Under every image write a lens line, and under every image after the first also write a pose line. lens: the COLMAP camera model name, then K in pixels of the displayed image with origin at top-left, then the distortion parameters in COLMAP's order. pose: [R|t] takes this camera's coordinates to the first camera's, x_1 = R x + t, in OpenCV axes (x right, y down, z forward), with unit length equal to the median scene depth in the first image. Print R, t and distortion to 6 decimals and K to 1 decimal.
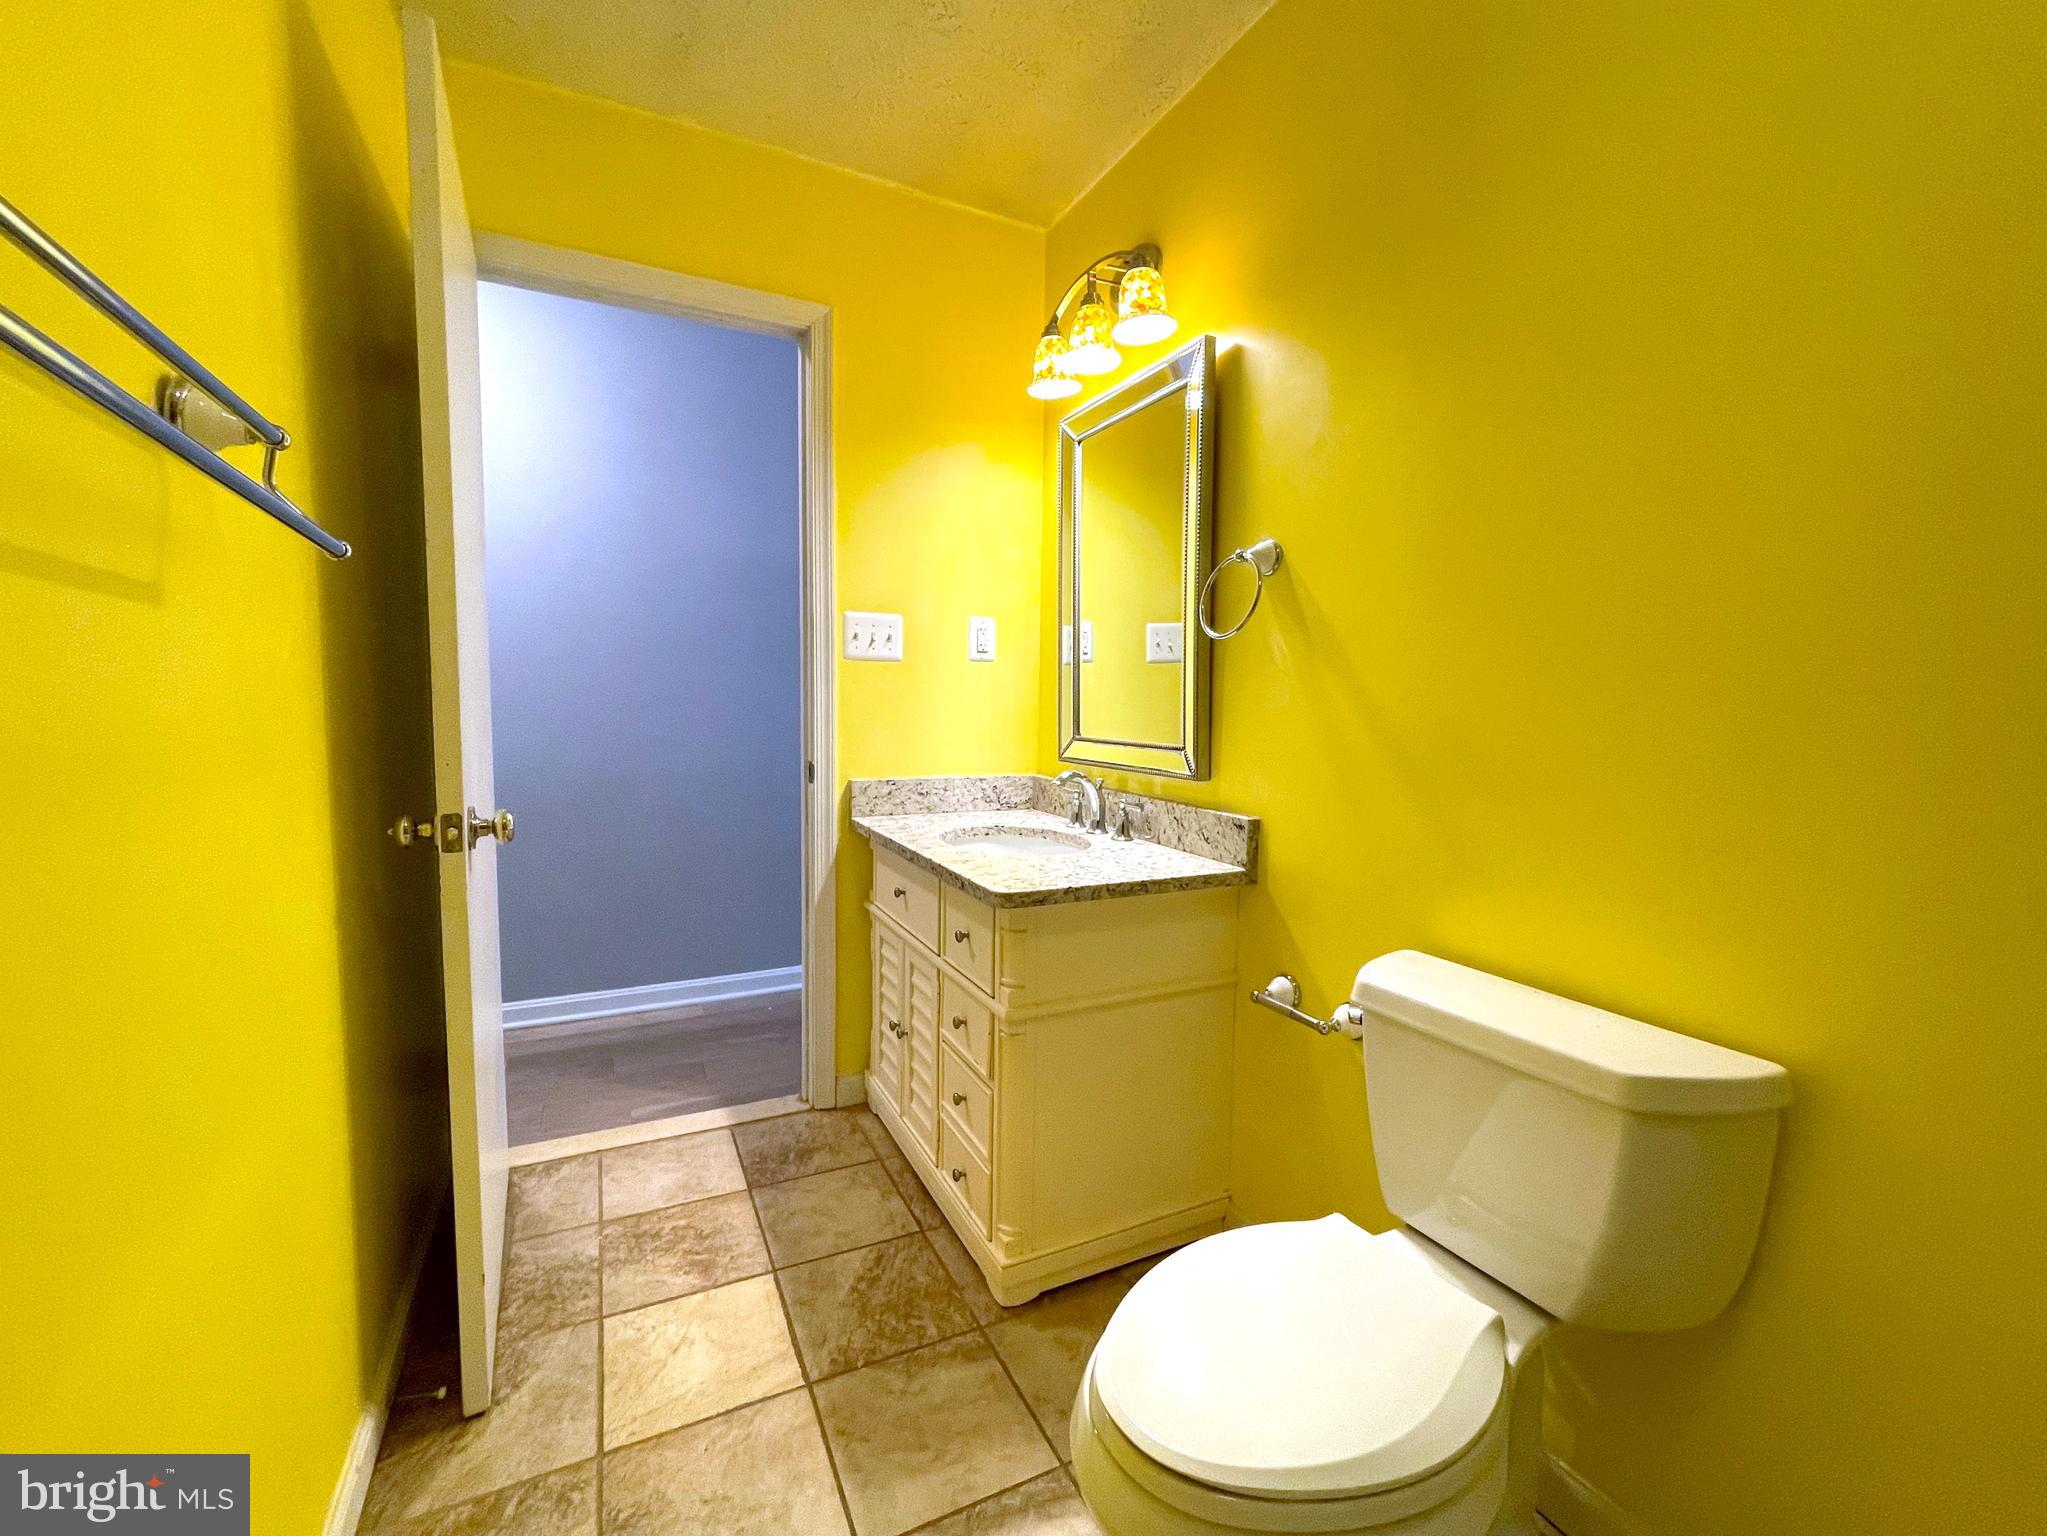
lens RADIAL K [[830.2, 0, 1027.6], [0, 830.2, 765.2], [0, 0, 1]] dist [0.001426, 0.000195]
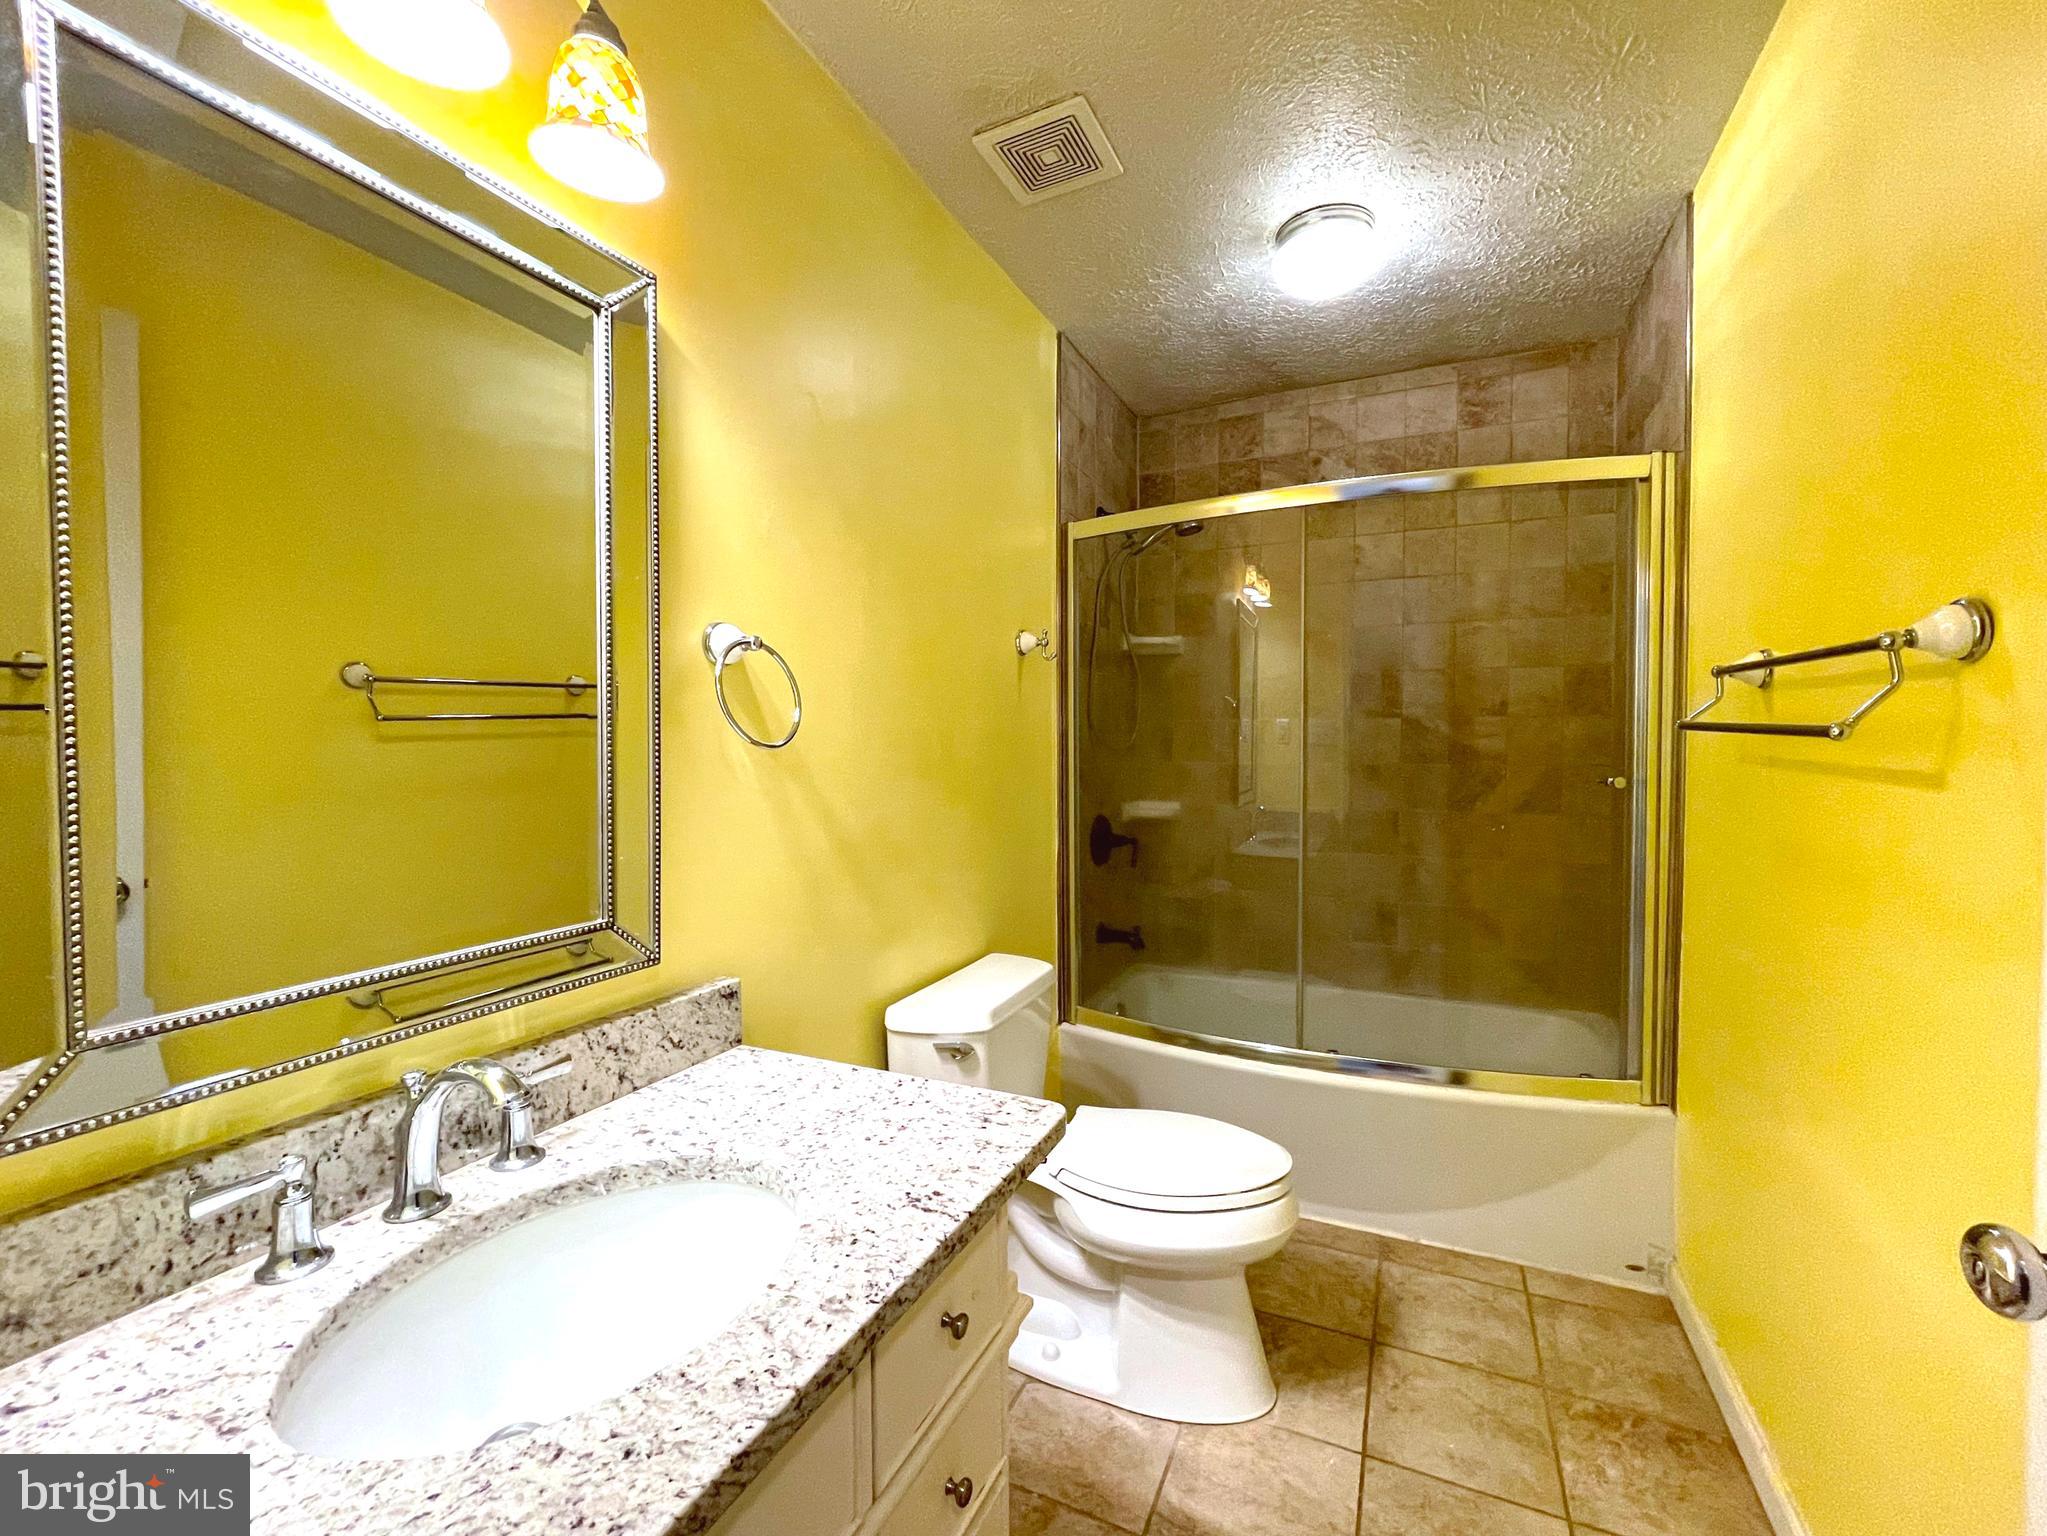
lens RADIAL K [[830.2, 0, 1029.4], [0, 830.2, 759.7], [0, 0, 1]] dist [0.001426, 0.000195]
pose [[-0.629499, -0.015078, 0.776855, -0.481714], [0.060012, 0.995882, 0.067958, -0.168244], [-0.774681, 0.089400, -0.626001, 1.176373]]
